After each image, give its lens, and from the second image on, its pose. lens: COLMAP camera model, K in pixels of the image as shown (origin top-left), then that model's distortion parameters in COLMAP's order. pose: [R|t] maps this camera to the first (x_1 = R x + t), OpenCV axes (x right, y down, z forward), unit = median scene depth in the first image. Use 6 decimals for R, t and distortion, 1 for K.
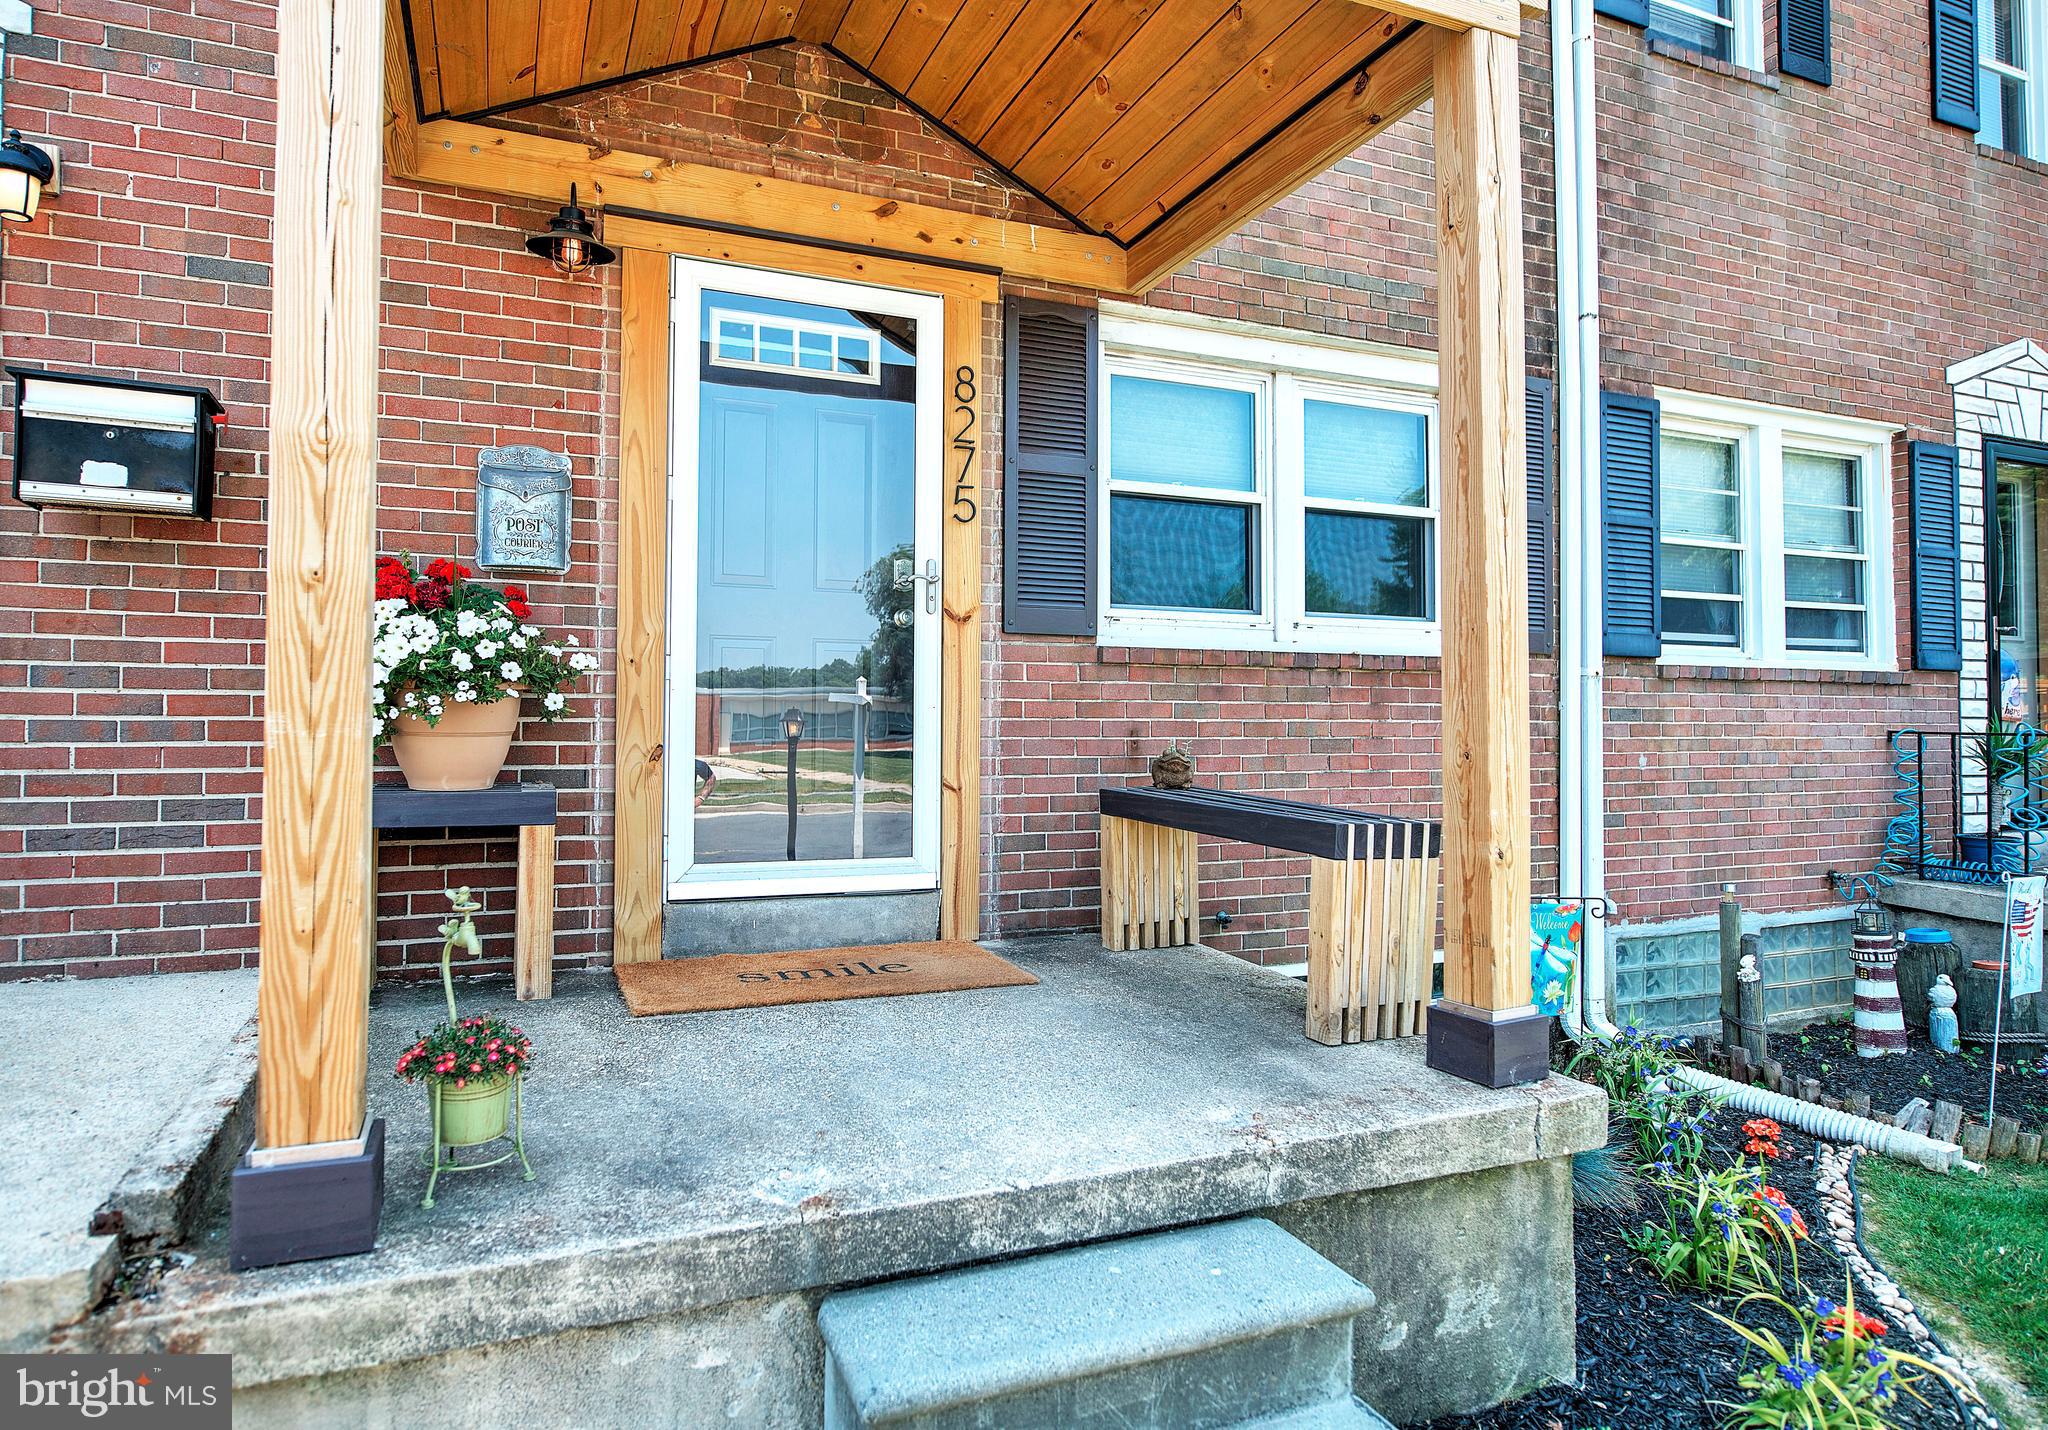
lens RADIAL K [[1159.4, 0, 979.5], [0, 1159.4, 696.0], [0, 0, 1]] dist [-0.002909, -0.001432]
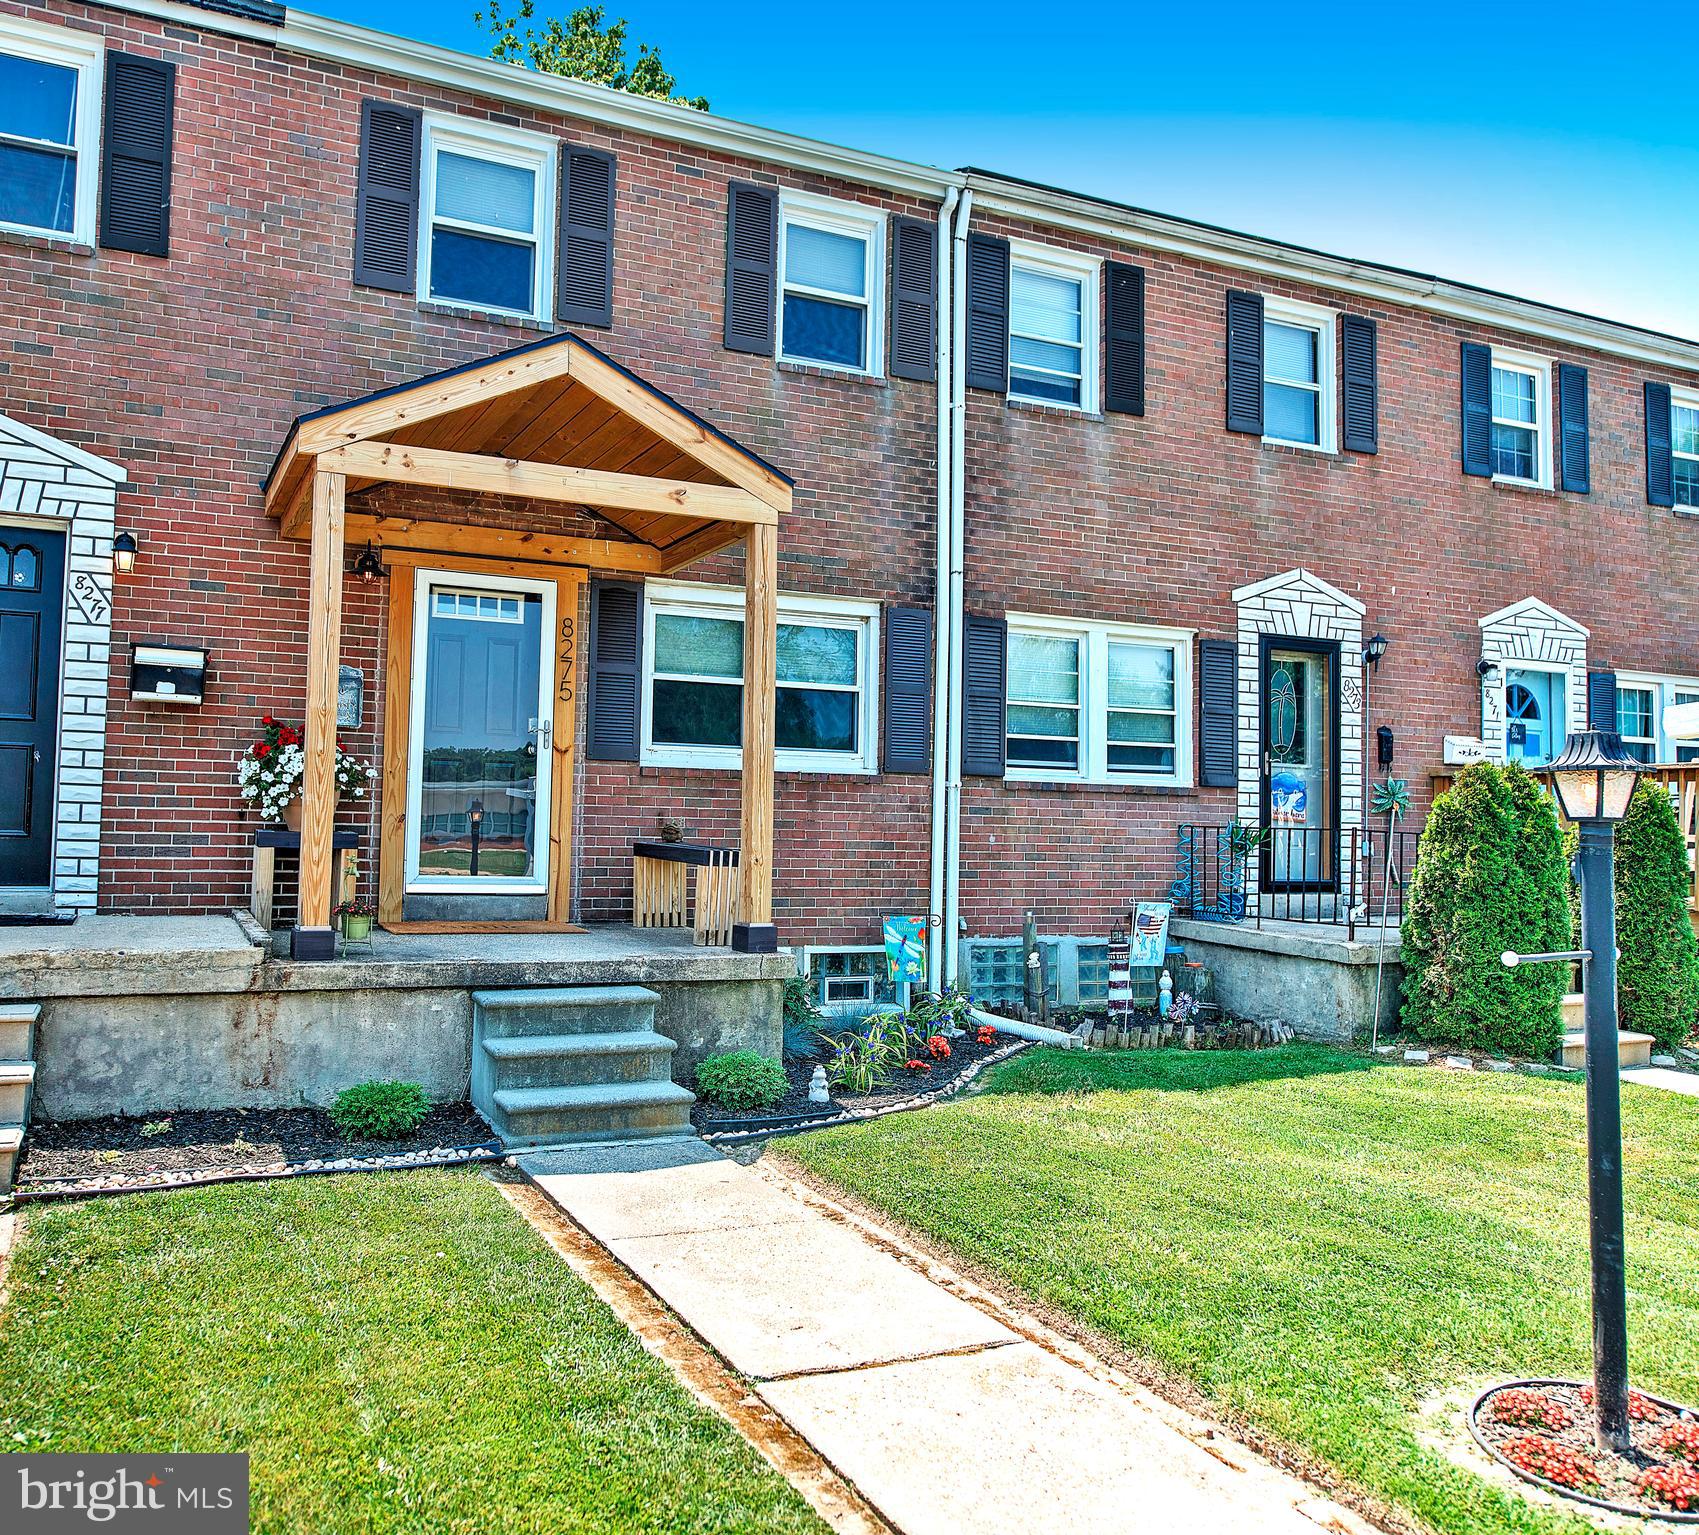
lens RADIAL K [[1416.0, 0, 770.2], [0, 1416.0, 749.9], [0, 0, 1]] dist [0.001234, -0.001861]
pose [[0.999048, 0.018538, 0.039498, 0.227459], [-0.017302, 0.999357, -0.031420, -0.002617], [-0.040055, 0.030707, 0.998726, -1.298299]]
